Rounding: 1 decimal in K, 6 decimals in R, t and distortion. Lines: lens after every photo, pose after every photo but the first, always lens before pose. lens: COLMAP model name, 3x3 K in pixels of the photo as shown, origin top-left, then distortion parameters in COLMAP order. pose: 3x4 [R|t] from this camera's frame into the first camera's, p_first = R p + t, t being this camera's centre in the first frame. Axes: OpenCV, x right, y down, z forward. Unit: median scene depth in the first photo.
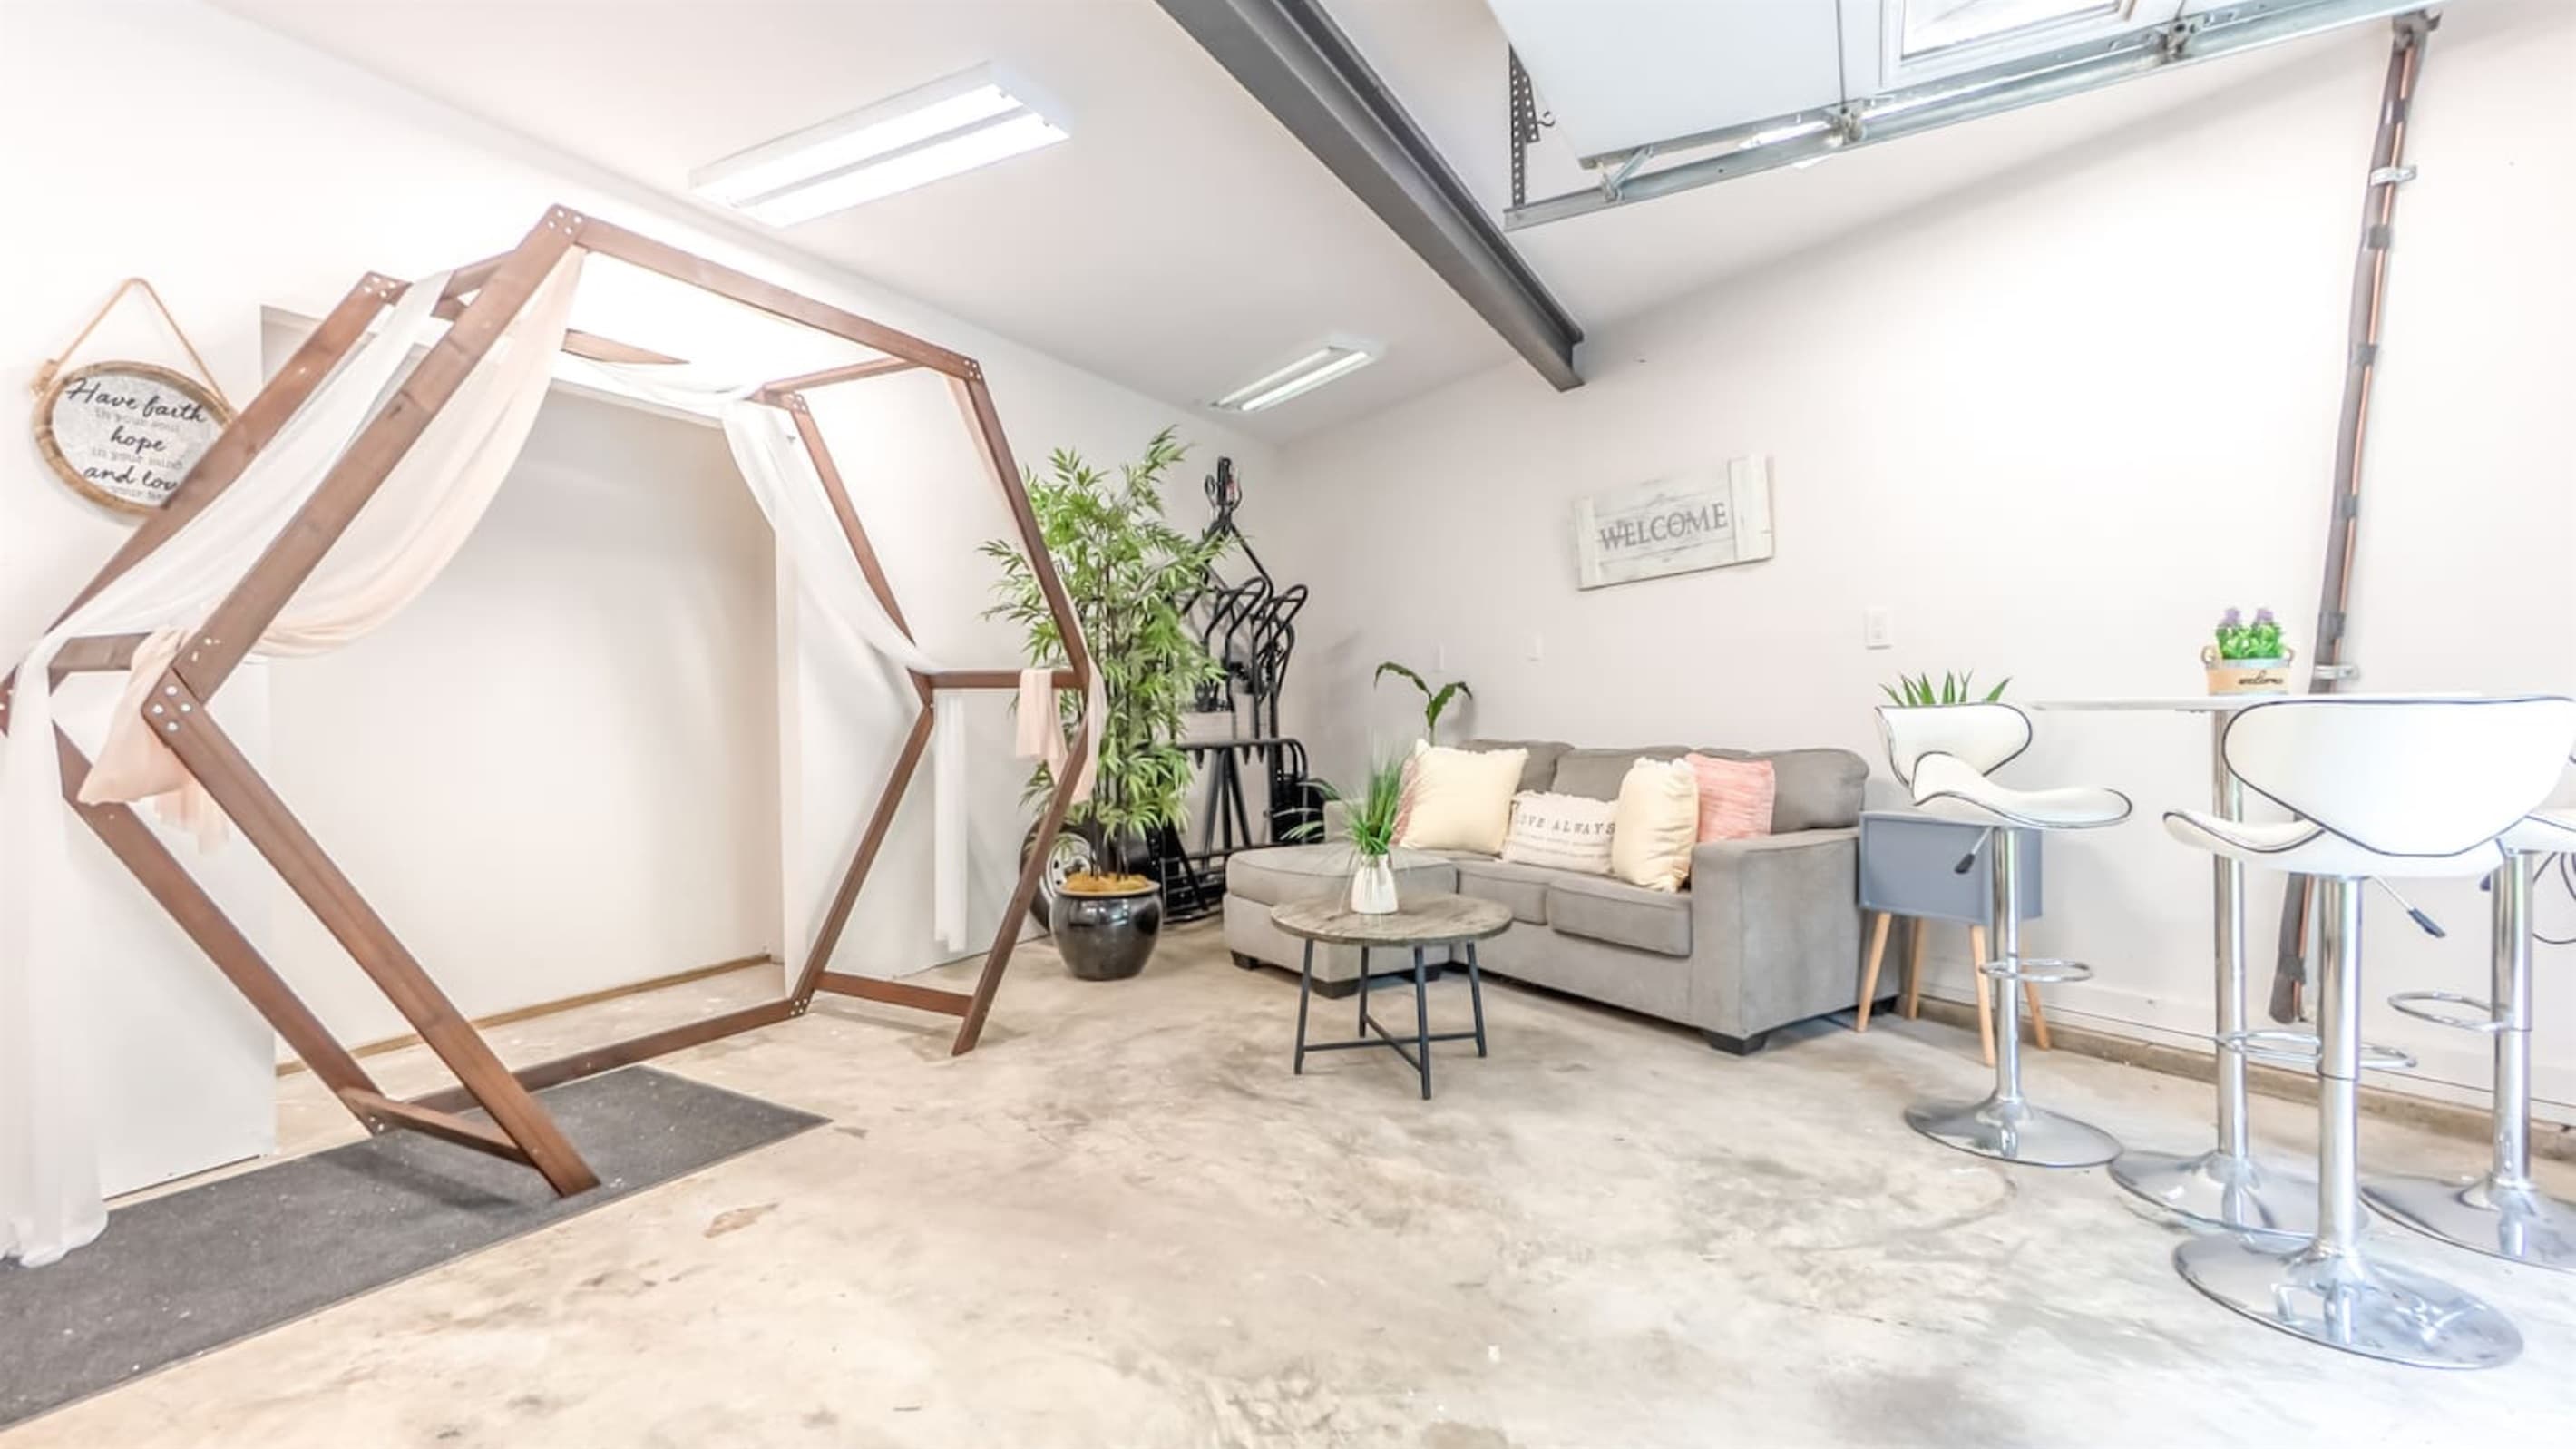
lens RADIAL K [[1113.3, 0, 1286.4], [0, 1113.3, 718.7], [0, 0, 1]] dist [-0.006885, 0.000598]
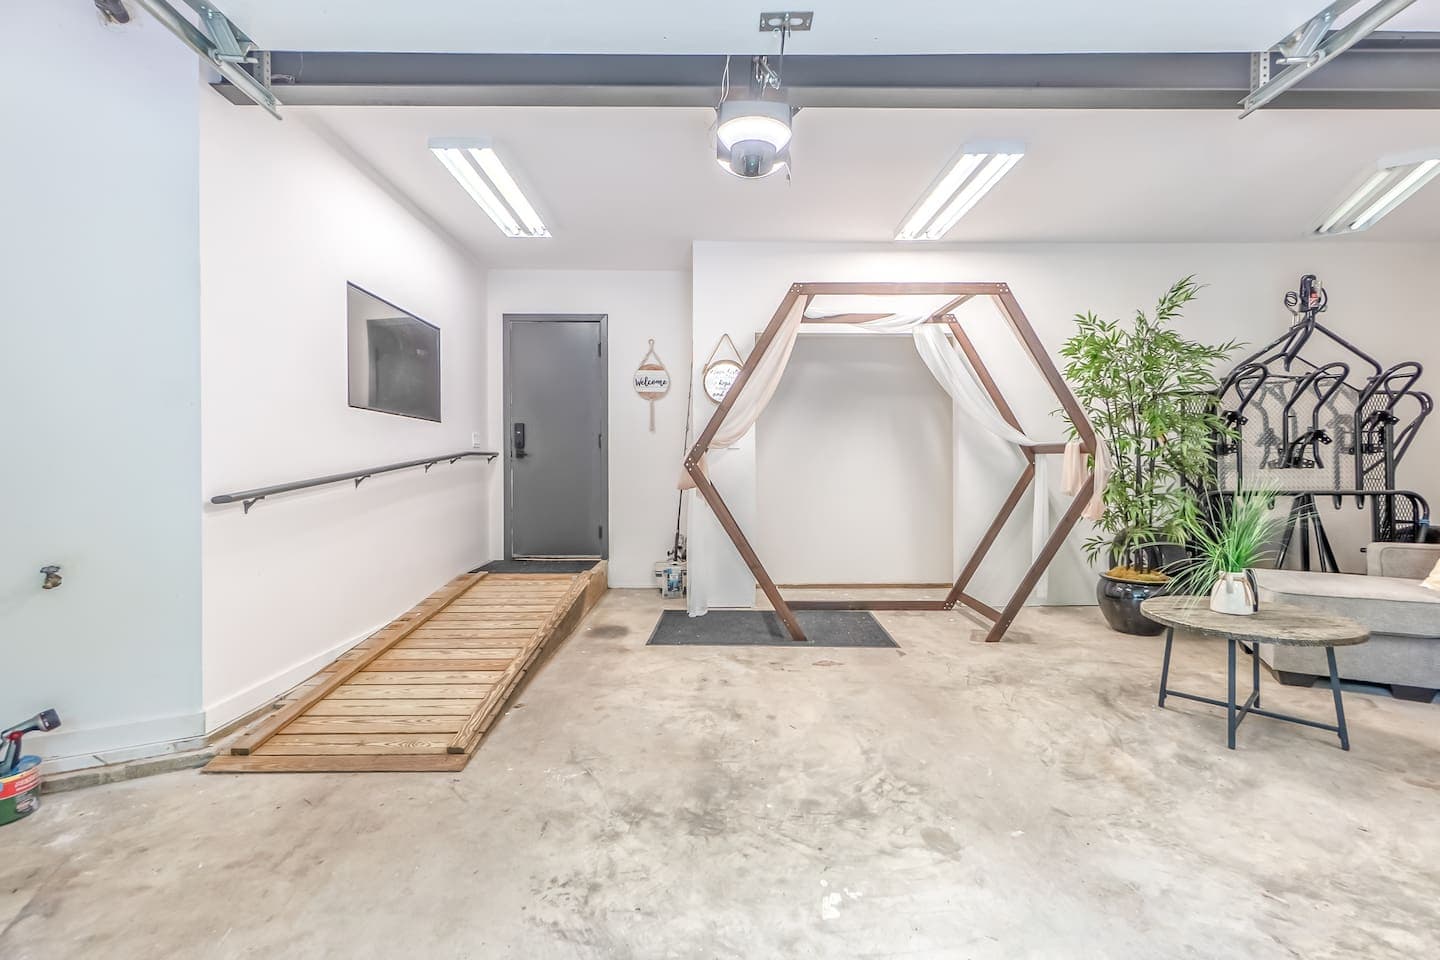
lens RADIAL K [[623.2, 0, 718.1], [0, 623.2, 470.9], [0, 0, 1]] dist [-0.001015, 0.000107]
pose [[0.484650, 0.015366, -0.874573, 0.455975], [-0.010951, 0.999874, 0.011499, -0.006216], [0.874640, 0.004004, 0.484757, 0.056776]]
